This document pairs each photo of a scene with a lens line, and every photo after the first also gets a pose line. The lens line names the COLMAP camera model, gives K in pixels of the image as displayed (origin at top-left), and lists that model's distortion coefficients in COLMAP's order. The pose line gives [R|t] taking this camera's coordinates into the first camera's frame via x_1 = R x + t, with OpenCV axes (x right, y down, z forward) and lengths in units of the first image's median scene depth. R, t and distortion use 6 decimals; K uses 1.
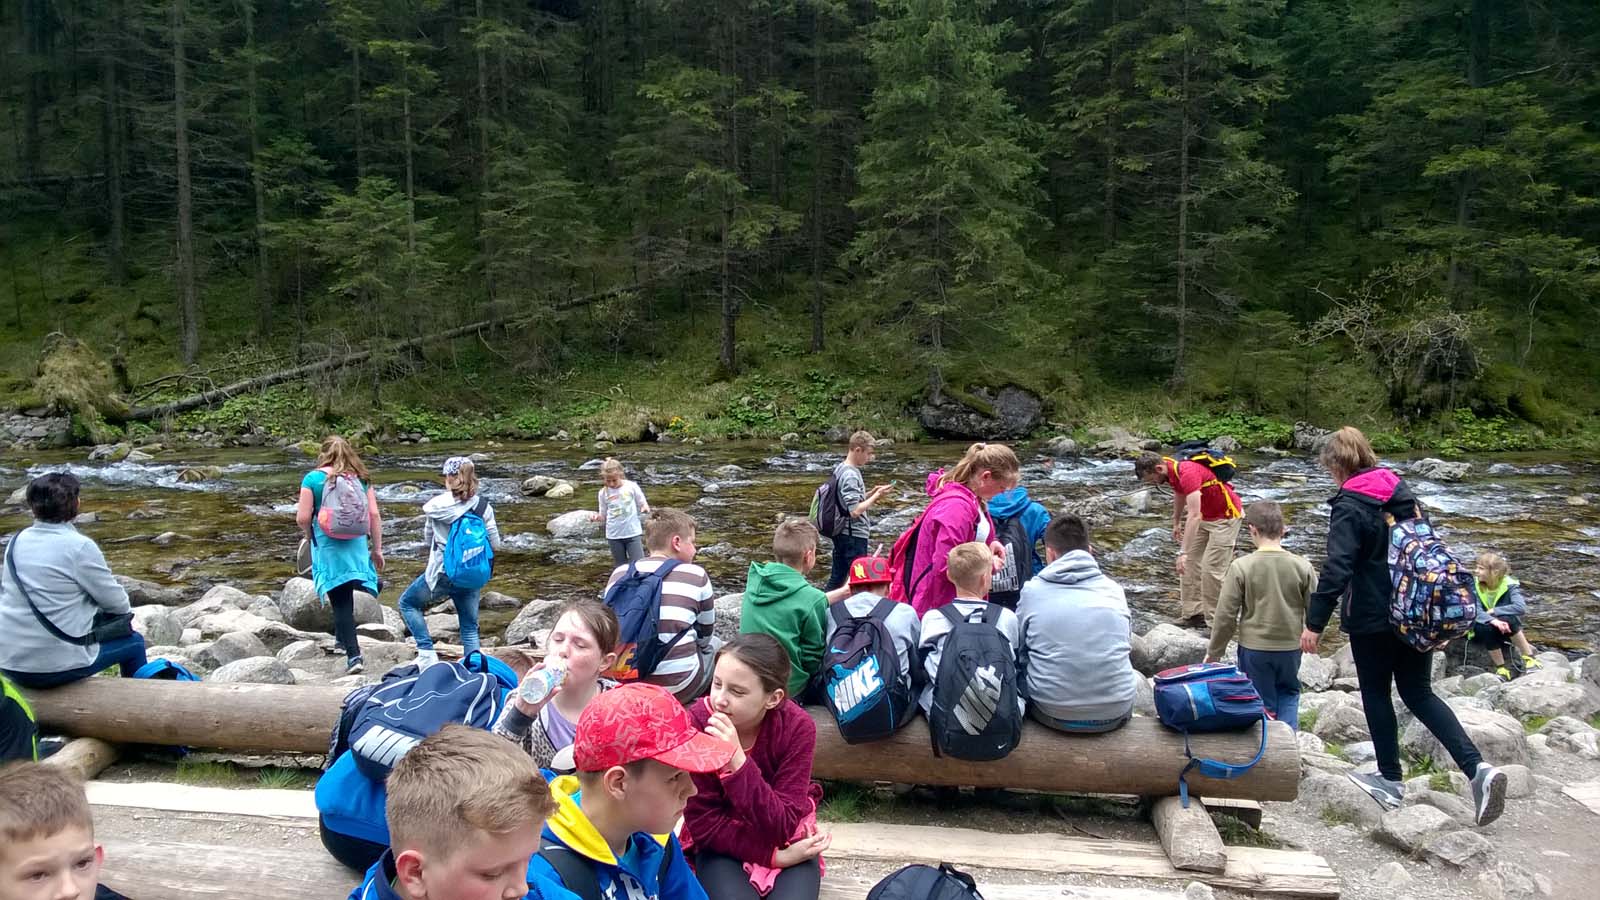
lens RADIAL K [[1225.3, 0, 804.1], [0, 1225.3, 472.8], [0, 0, 1]] dist [0.002912, -0.092680]
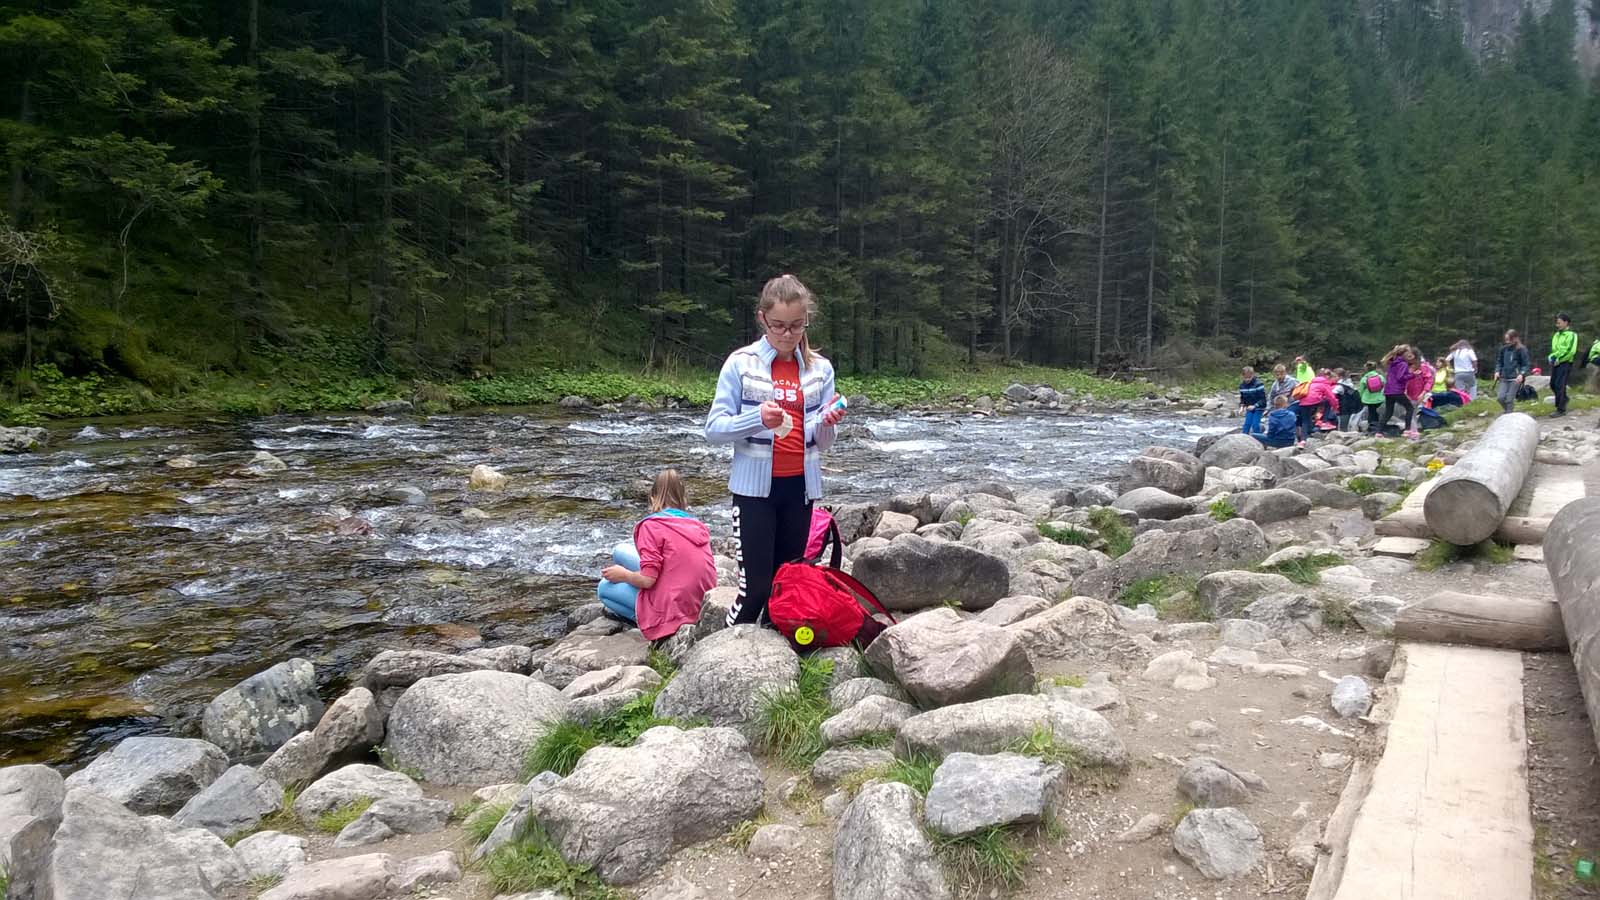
lens RADIAL K [[1225.3, 0, 804.1], [0, 1225.3, 472.8], [0, 0, 1]] dist [0.002912, -0.092680]
pose [[0.527496, -0.079045, 0.845872, 0.145301], [0.079434, 0.995889, 0.043528, 0.020037], [-0.845836, 0.044230, 0.531607, 0.195518]]
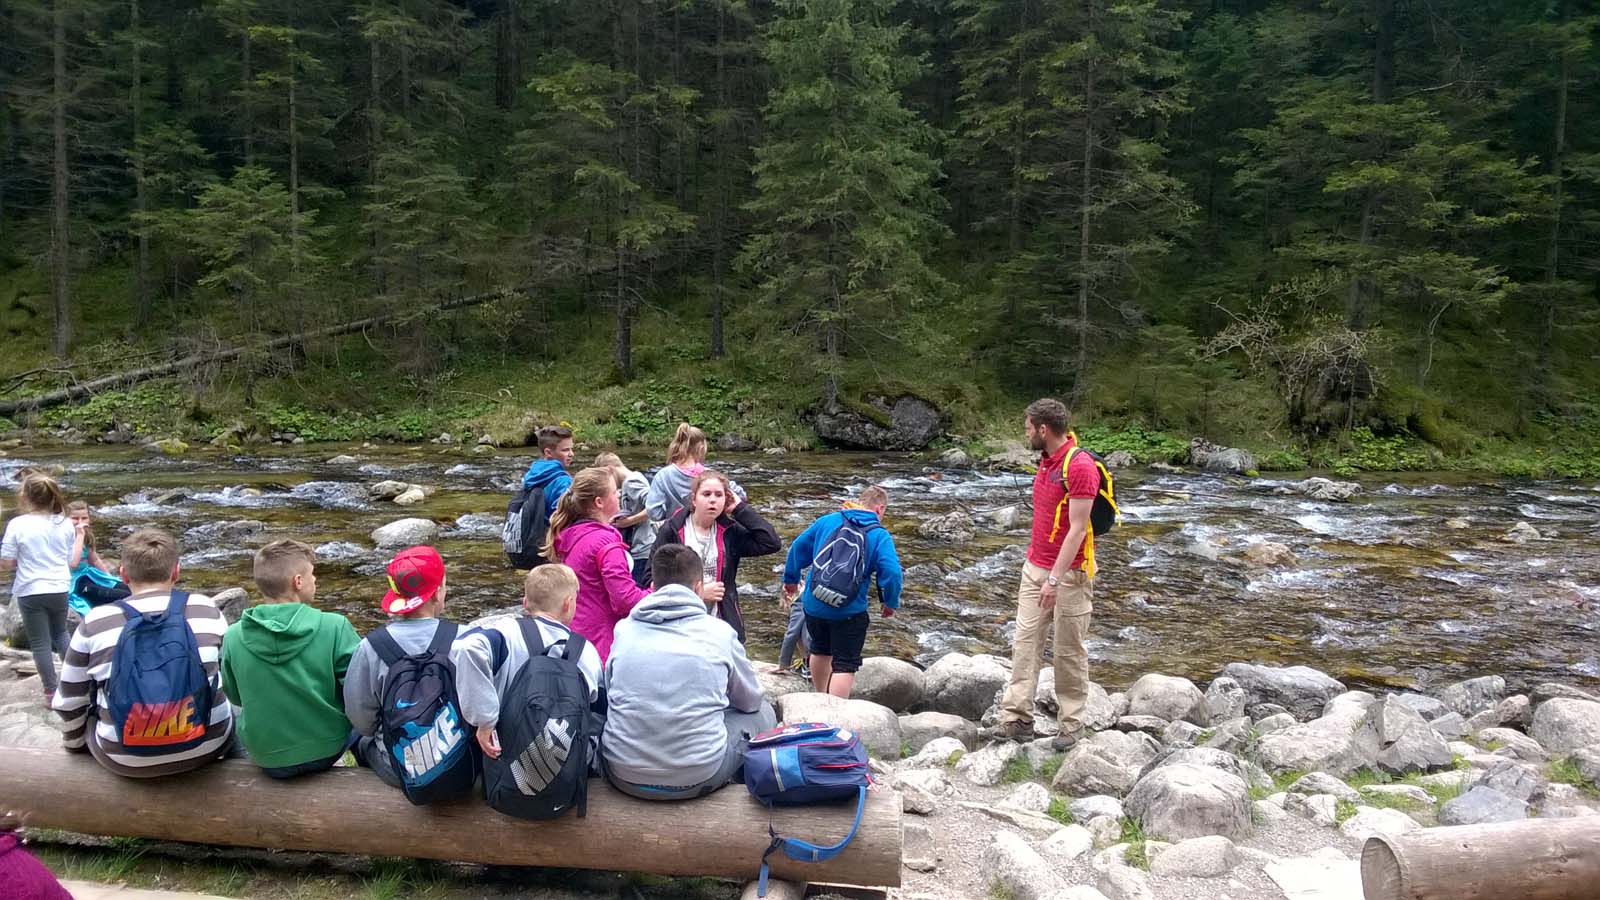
lens RADIAL K [[1225.3, 0, 804.1], [0, 1225.3, 472.8], [0, 0, 1]] dist [0.002912, -0.092680]
pose [[0.999022, 0.016997, 0.040817, 0.047536], [-0.016771, 0.999842, -0.005856, -0.002339], [-0.040910, 0.005165, 0.999149, 0.023761]]
